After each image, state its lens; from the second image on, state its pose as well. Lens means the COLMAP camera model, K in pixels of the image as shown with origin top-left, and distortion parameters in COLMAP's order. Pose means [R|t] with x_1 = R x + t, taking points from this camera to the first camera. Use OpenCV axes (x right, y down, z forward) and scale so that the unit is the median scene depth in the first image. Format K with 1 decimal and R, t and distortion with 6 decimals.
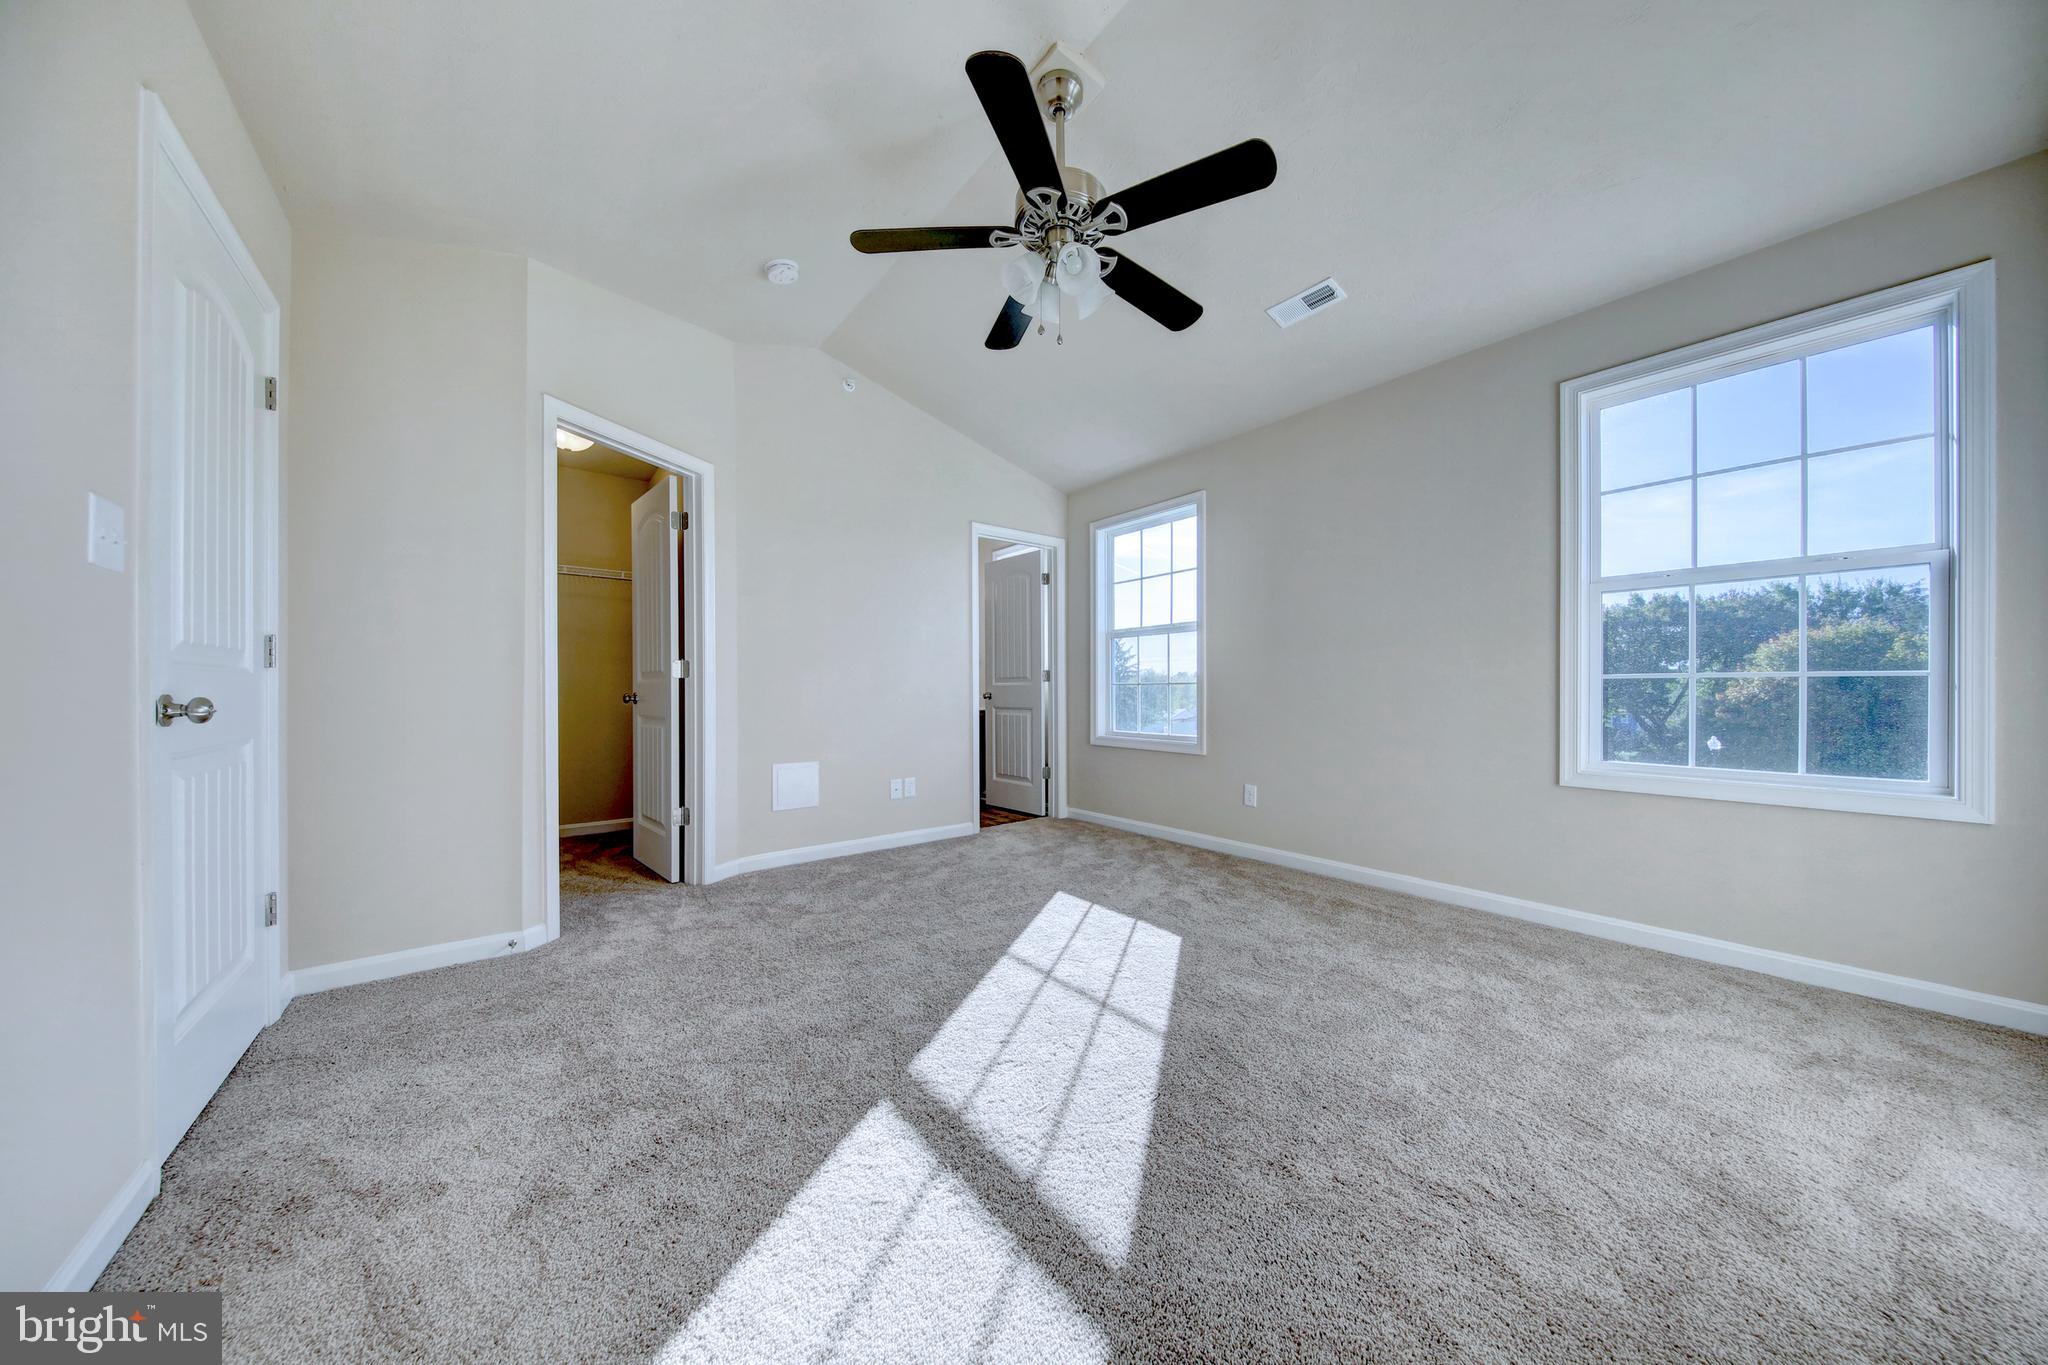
lens RADIAL K [[652.4, 0, 1038.8], [0, 652.4, 688.6], [0, 0, 1]] dist [0.000863, -0.000075]
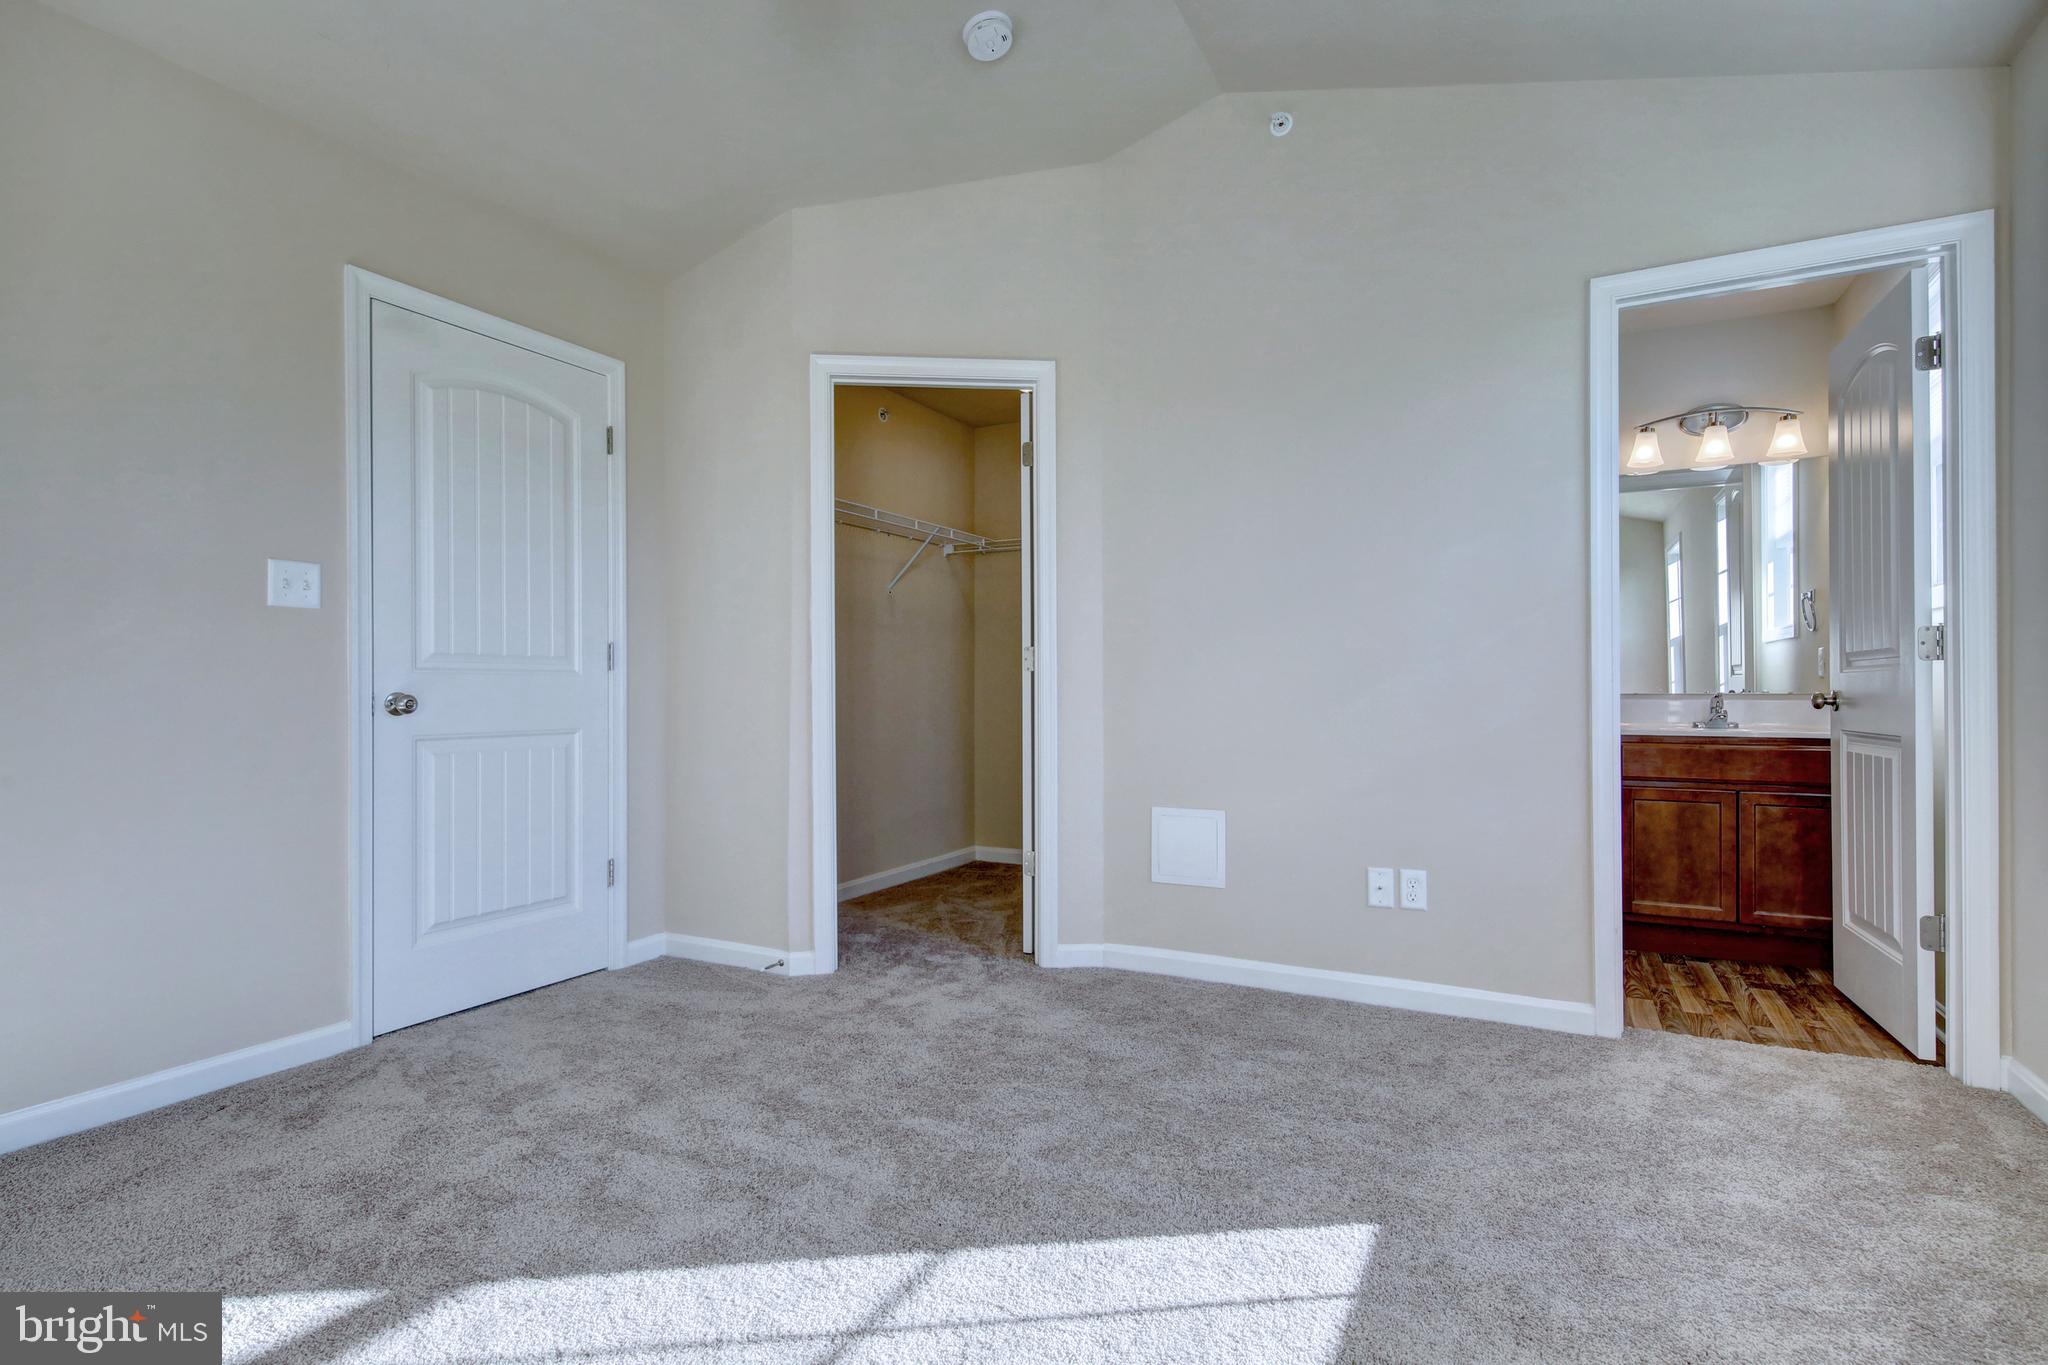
lens RADIAL K [[998.5, 0, 1035.0], [0, 998.5, 687.9], [0, 0, 1]] dist [0.017357, -0.000715]
pose [[0.390587, -0.001498, -0.920565, 0.499023], [0.003884, 0.999992, 0.000021, 0.002263], [0.920558, -0.003584, 0.390590, 0.612286]]
